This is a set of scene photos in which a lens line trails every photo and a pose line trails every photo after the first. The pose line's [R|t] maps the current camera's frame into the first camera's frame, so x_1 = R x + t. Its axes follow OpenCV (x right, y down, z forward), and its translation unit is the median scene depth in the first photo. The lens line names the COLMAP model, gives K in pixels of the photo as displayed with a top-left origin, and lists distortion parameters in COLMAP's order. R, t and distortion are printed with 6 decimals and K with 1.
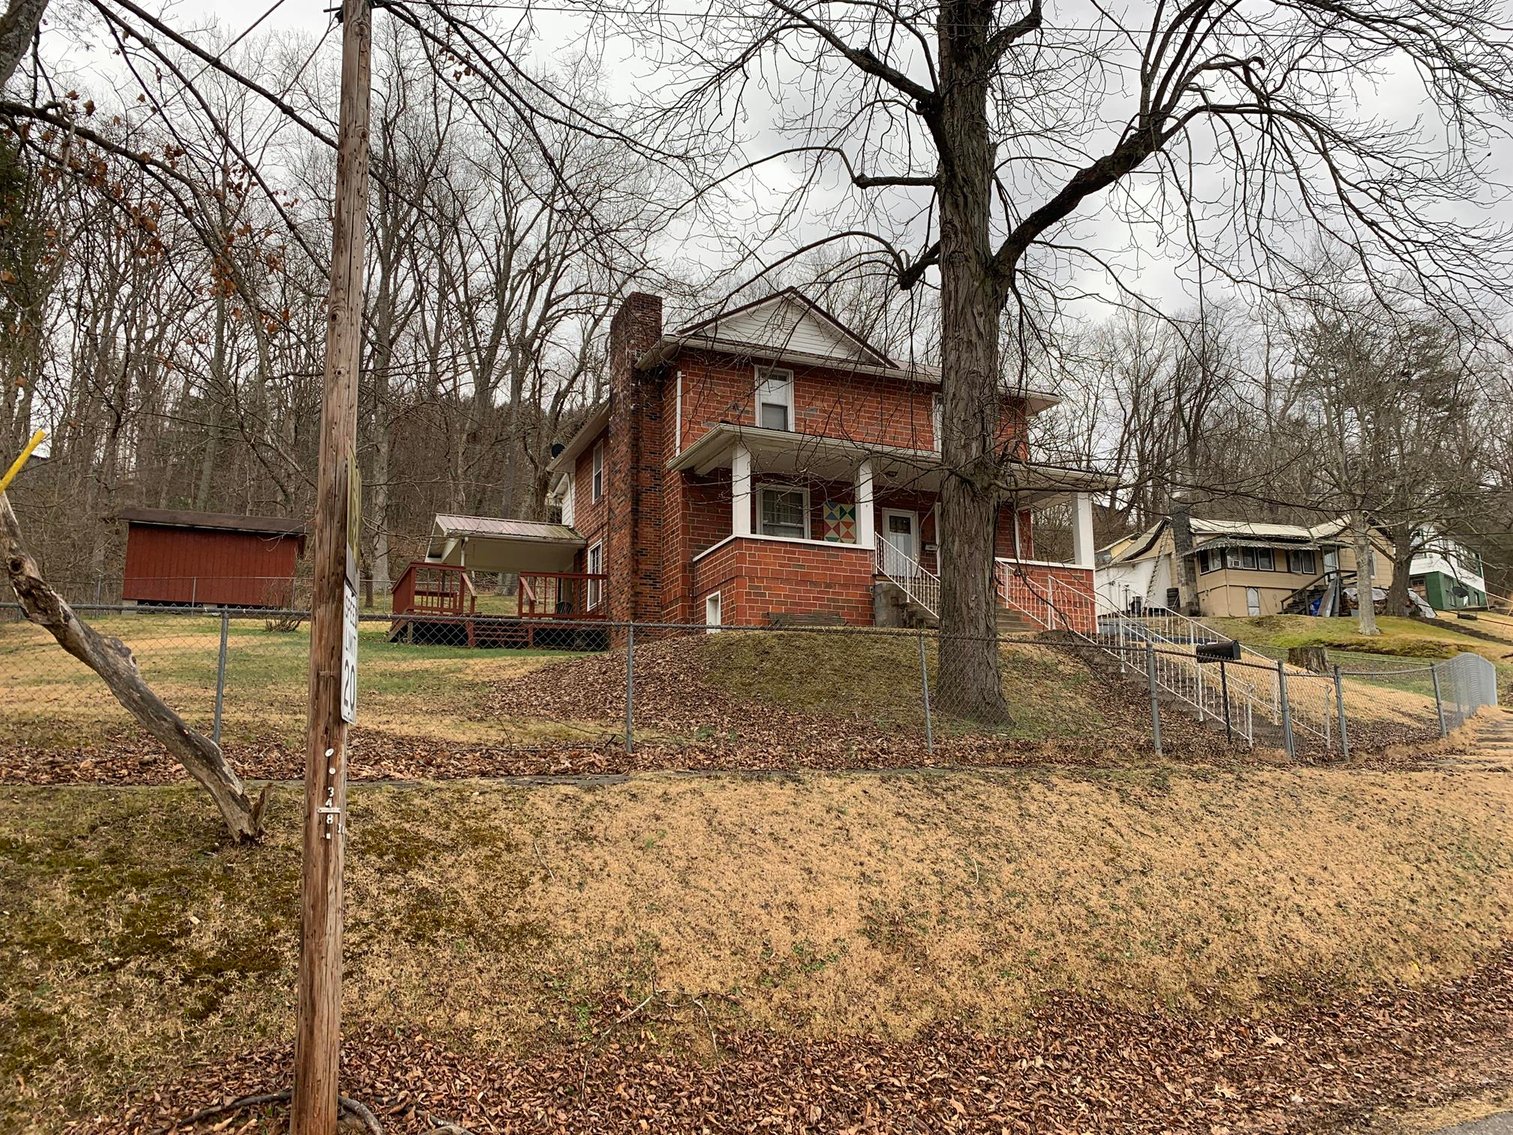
lens RADIAL K [[1141.2, 0, 787.3], [0, 1141.2, 566.9], [0, 0, 1]] dist [0.124905, -0.344785]
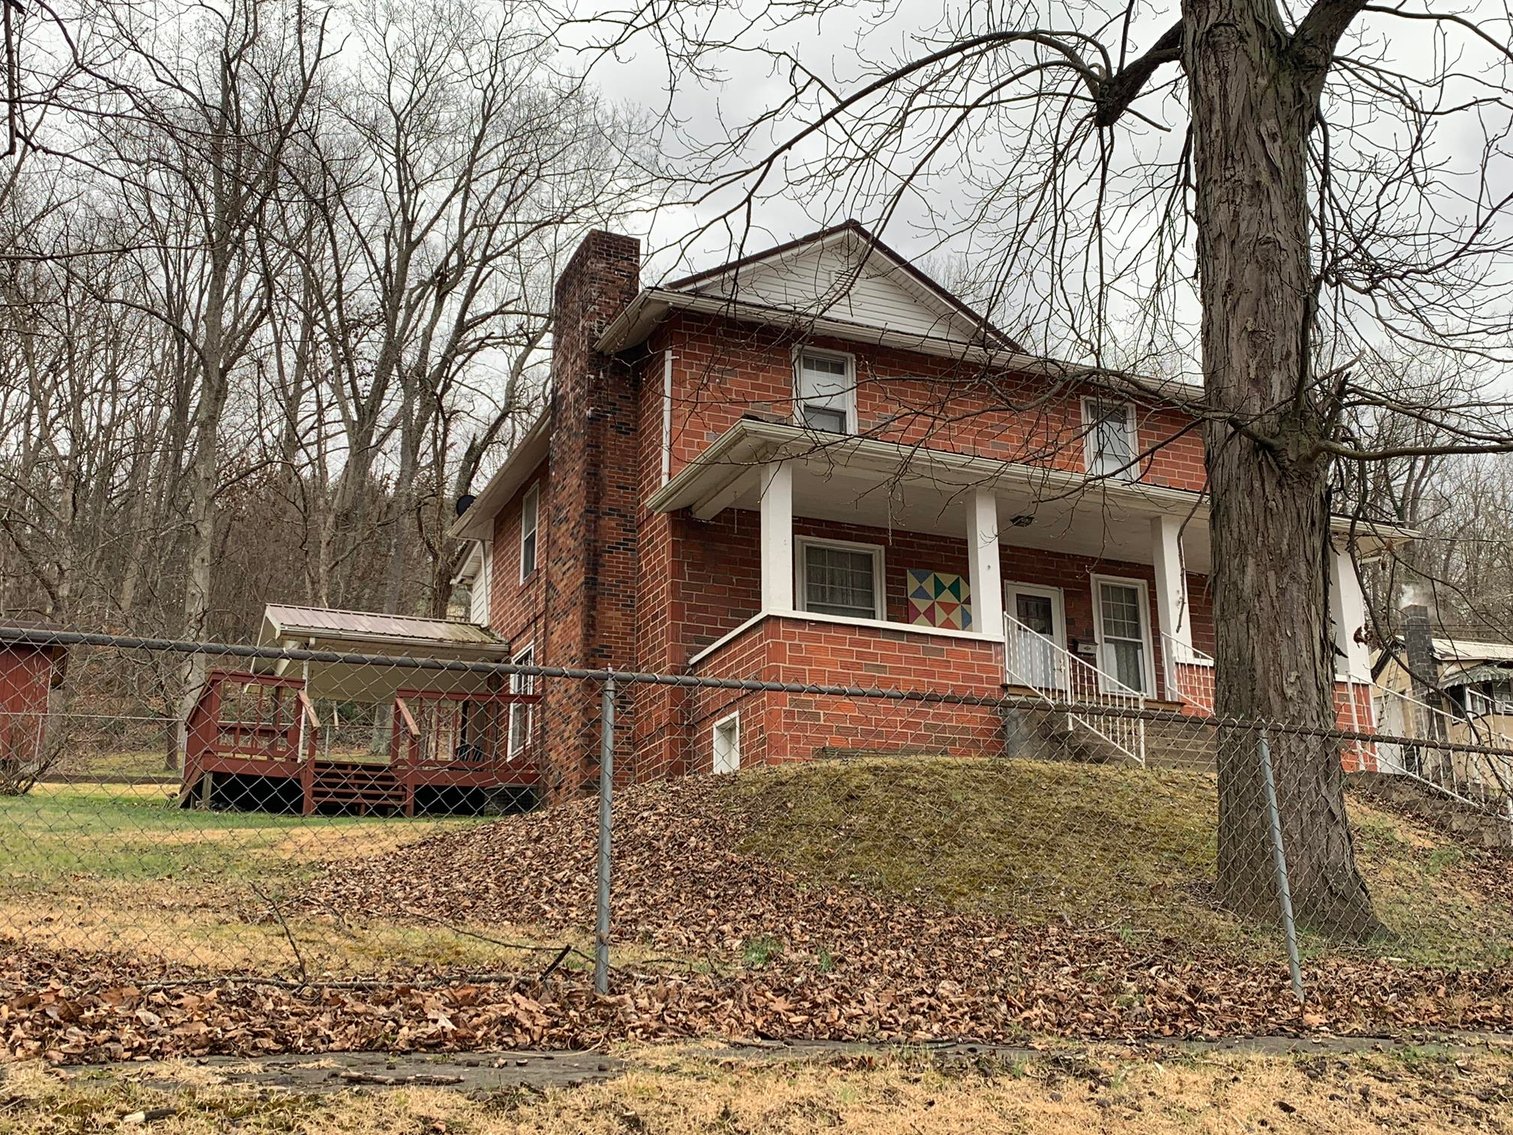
lens RADIAL K [[1616.5, 0, 779.5], [0, 1616.5, 566.8], [0, 0, 1]] dist [0.164354, -0.535800]
pose [[0.999955, 0.000411, -0.009456, -0.026575], [-0.001363, 0.994896, -0.100895, 0.026851], [0.009366, 0.100904, 0.994852, 0.157737]]
